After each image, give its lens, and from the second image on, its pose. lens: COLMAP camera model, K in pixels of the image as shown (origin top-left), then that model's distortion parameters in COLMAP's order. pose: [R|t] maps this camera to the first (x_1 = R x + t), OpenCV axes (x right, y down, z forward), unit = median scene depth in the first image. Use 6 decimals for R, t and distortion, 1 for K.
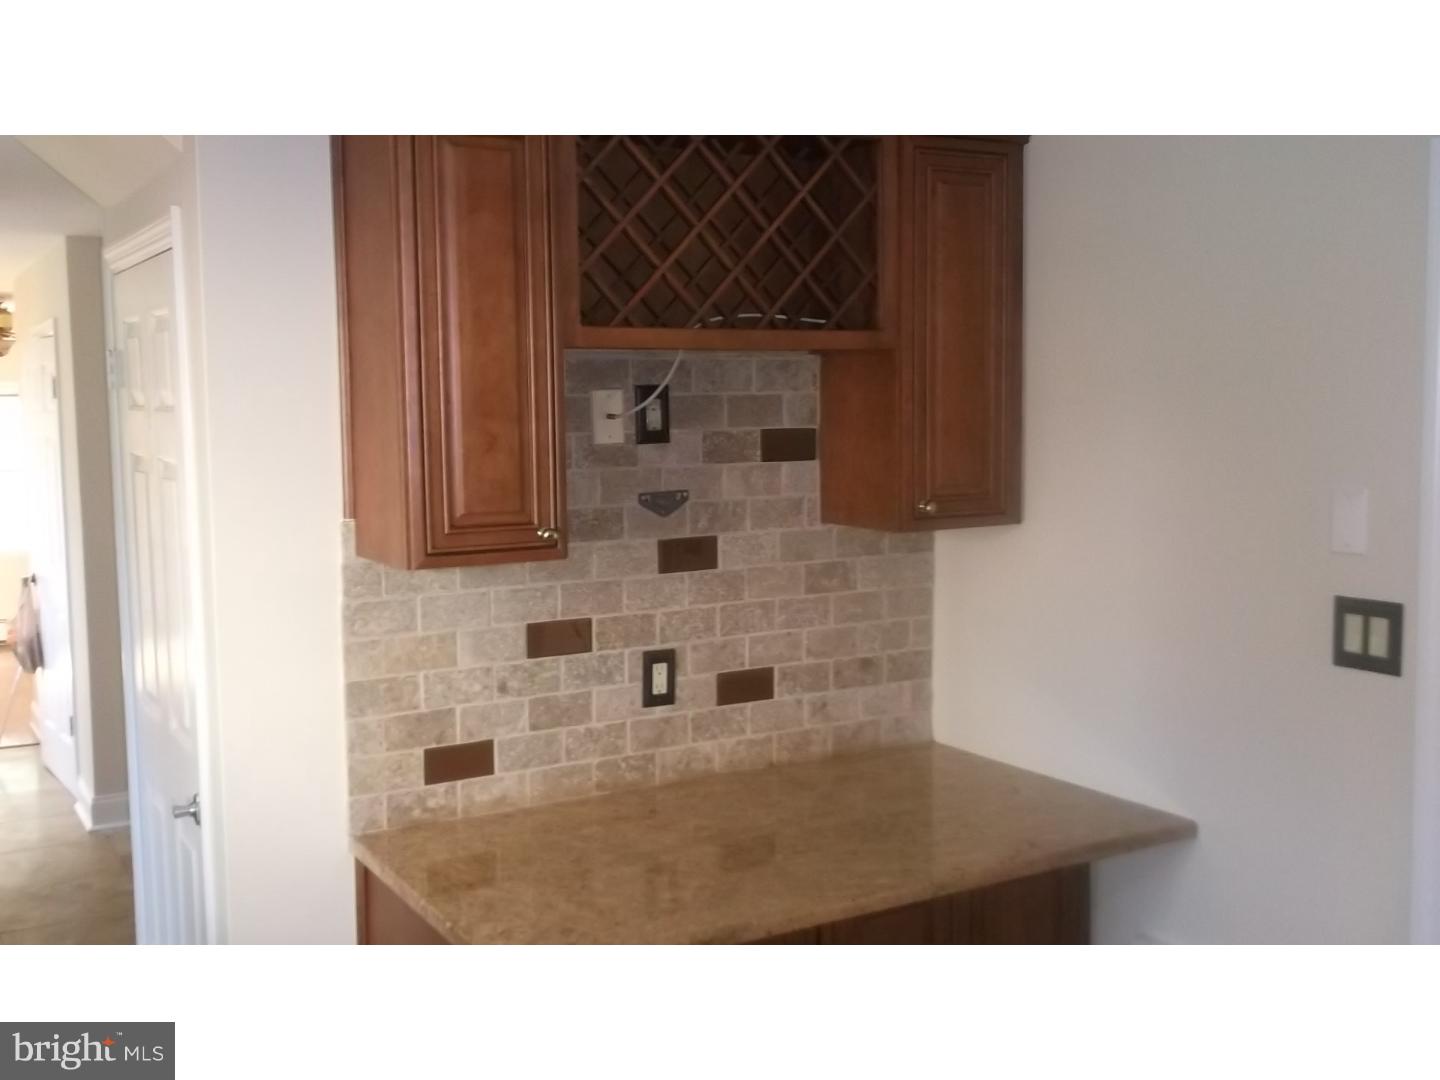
lens RADIAL K [[1415.0, 0, 719.7], [0, 1415.0, 546.8], [0, 0, 1]] dist [0.008513, 0.000000]
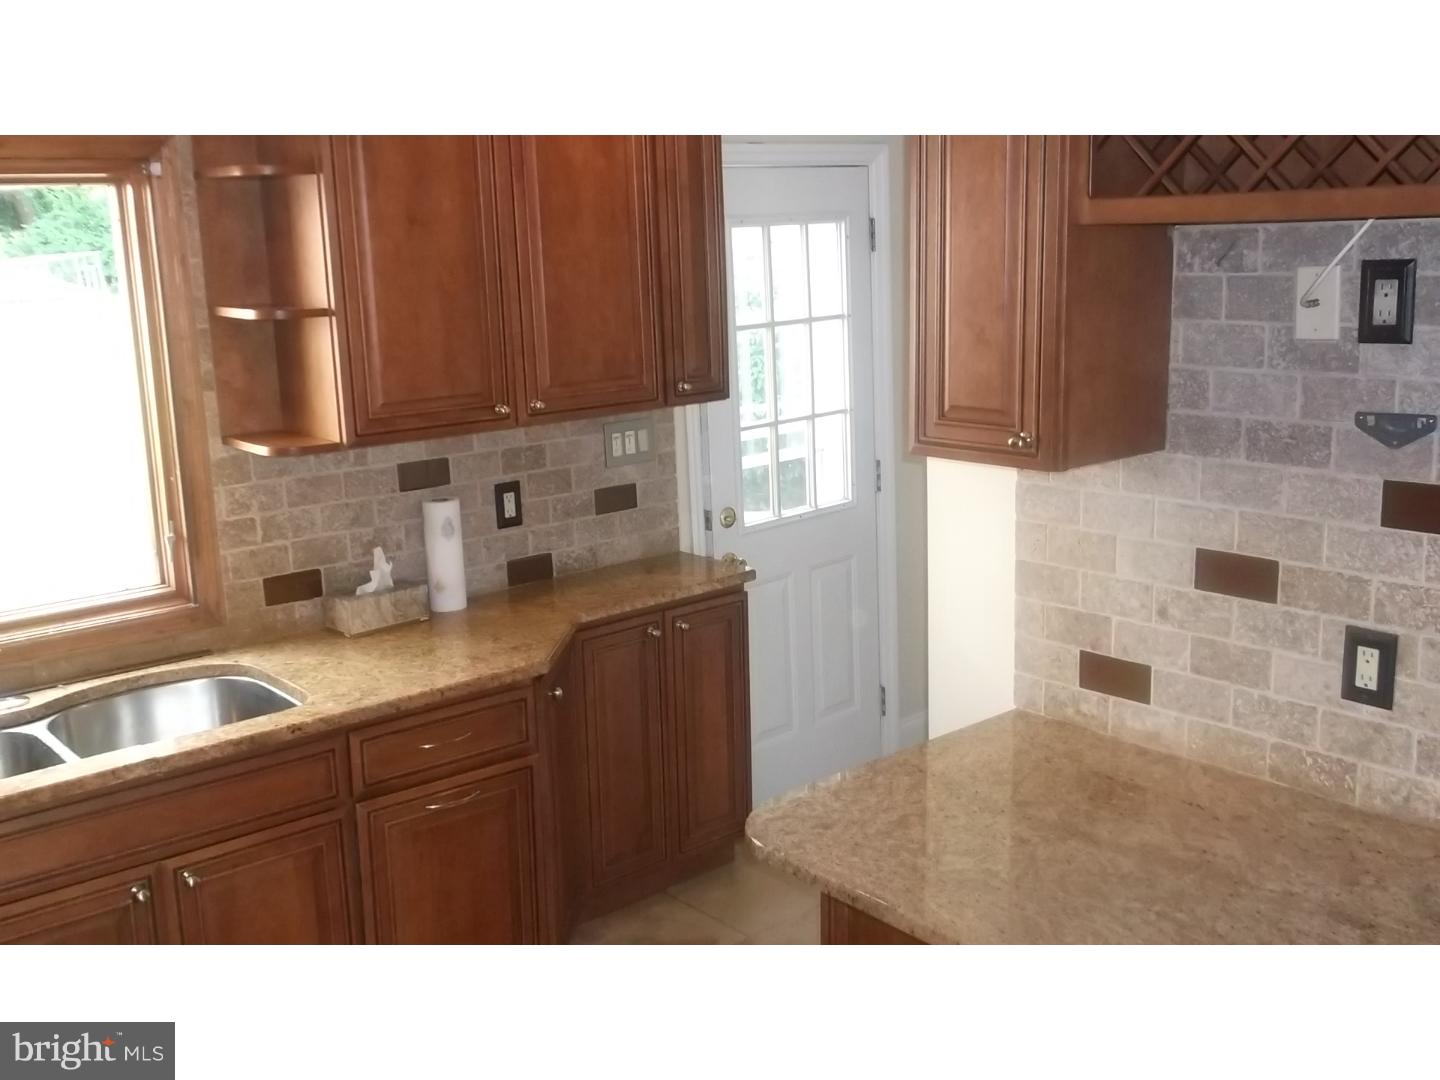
lens RADIAL K [[1415.0, 0, 693.5], [0, 1415.0, 523.6], [0, 0, 1]] dist [0.008513, 0.000000]
pose [[0.157144, 0.209212, -0.965161, 0.611486], [-0.068242, 0.977268, 0.200725, -0.105537], [0.985215, 0.034321, 0.167849, 0.553733]]
